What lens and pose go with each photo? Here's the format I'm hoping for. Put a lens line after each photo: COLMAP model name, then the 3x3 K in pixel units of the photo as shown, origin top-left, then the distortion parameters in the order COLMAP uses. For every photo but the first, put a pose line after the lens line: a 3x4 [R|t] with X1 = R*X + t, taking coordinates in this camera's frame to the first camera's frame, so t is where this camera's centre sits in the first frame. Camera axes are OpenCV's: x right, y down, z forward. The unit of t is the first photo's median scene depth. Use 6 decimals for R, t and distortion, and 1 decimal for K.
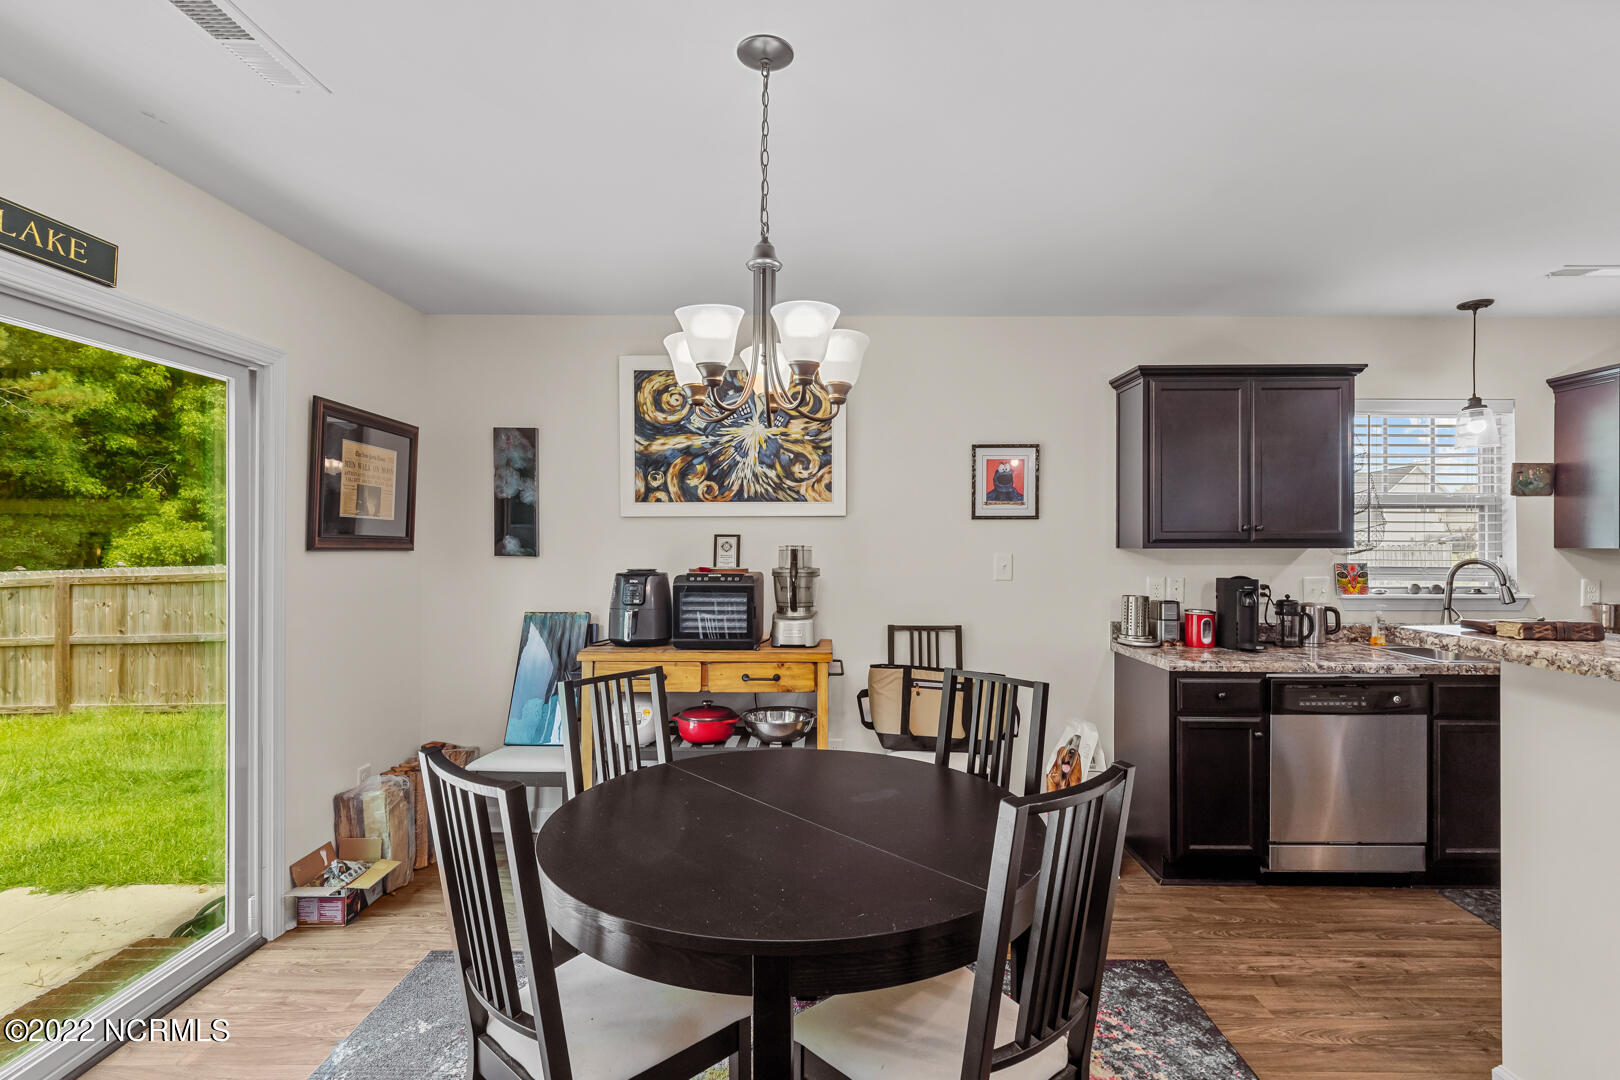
lens RADIAL K [[823.6, 0, 803.2], [0, 823.6, 543.9], [0, 0, 1]] dist [0.003003, -0.003590]
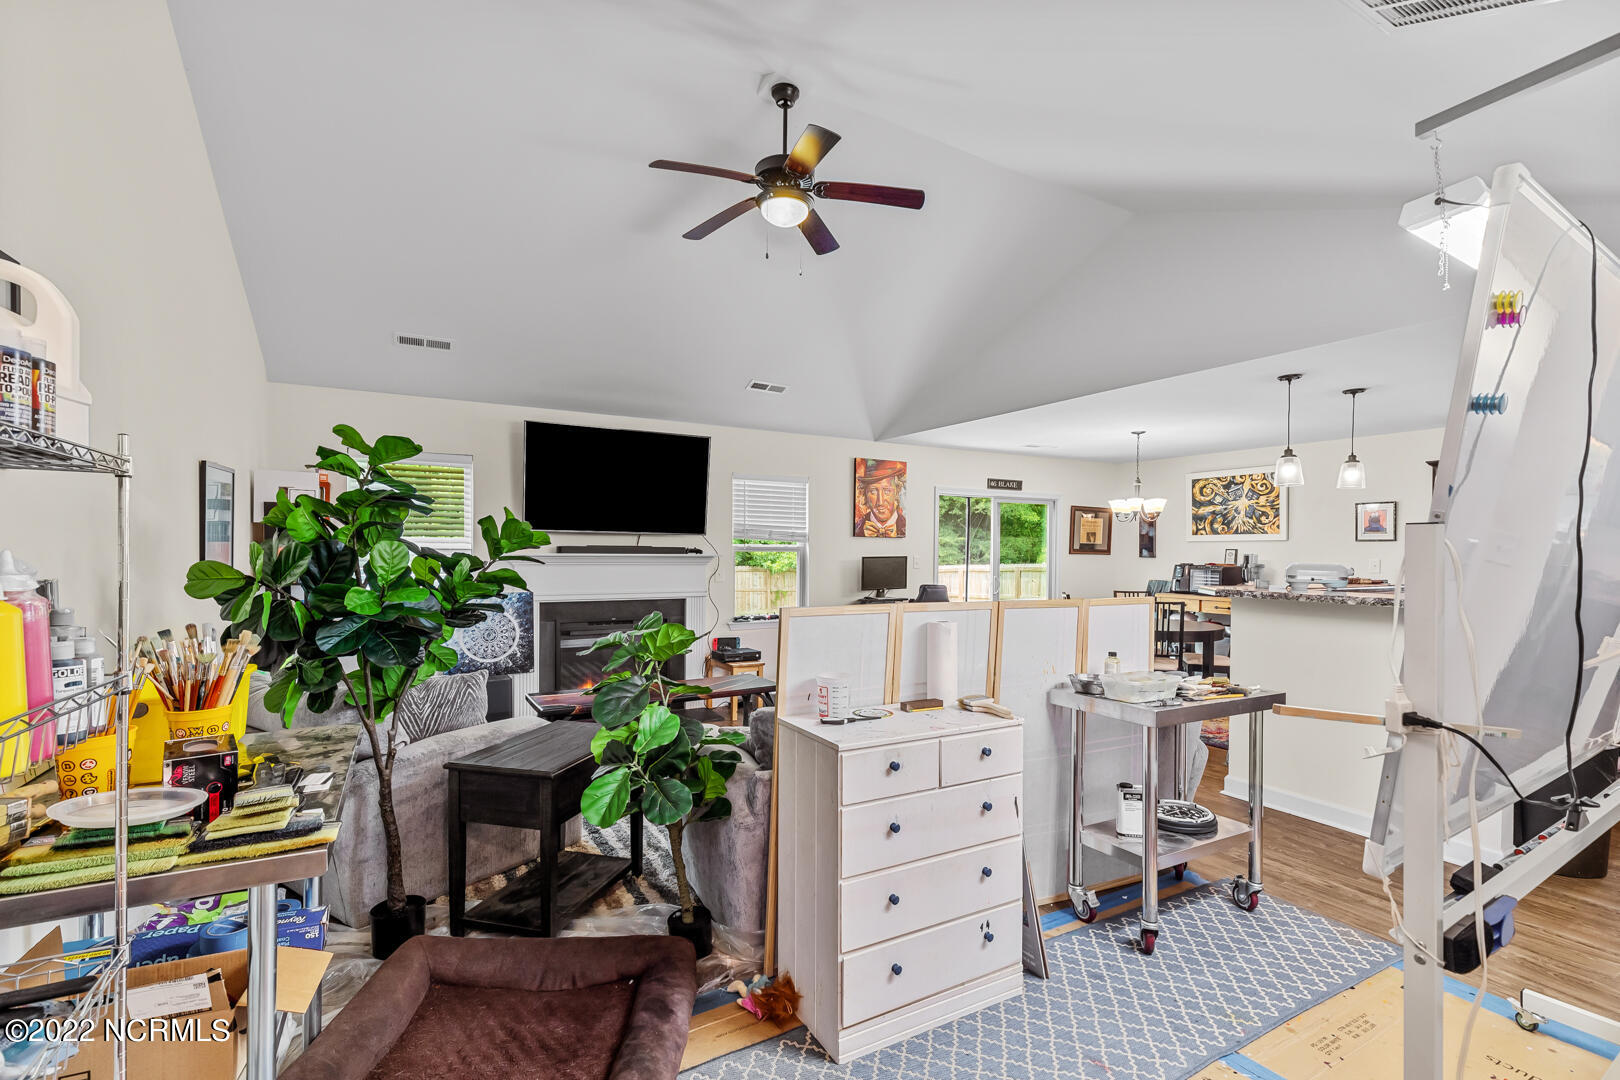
lens RADIAL K [[727.7, 0, 821.4], [0, 727.7, 556.7], [0, 0, 1]] dist [0.002894, -0.000198]
pose [[0.509343, 0.011247, -0.860490, 1.051098], [-0.010679, 0.999920, 0.006748, 0.007736], [0.860497, 0.005753, 0.509422, -0.972869]]
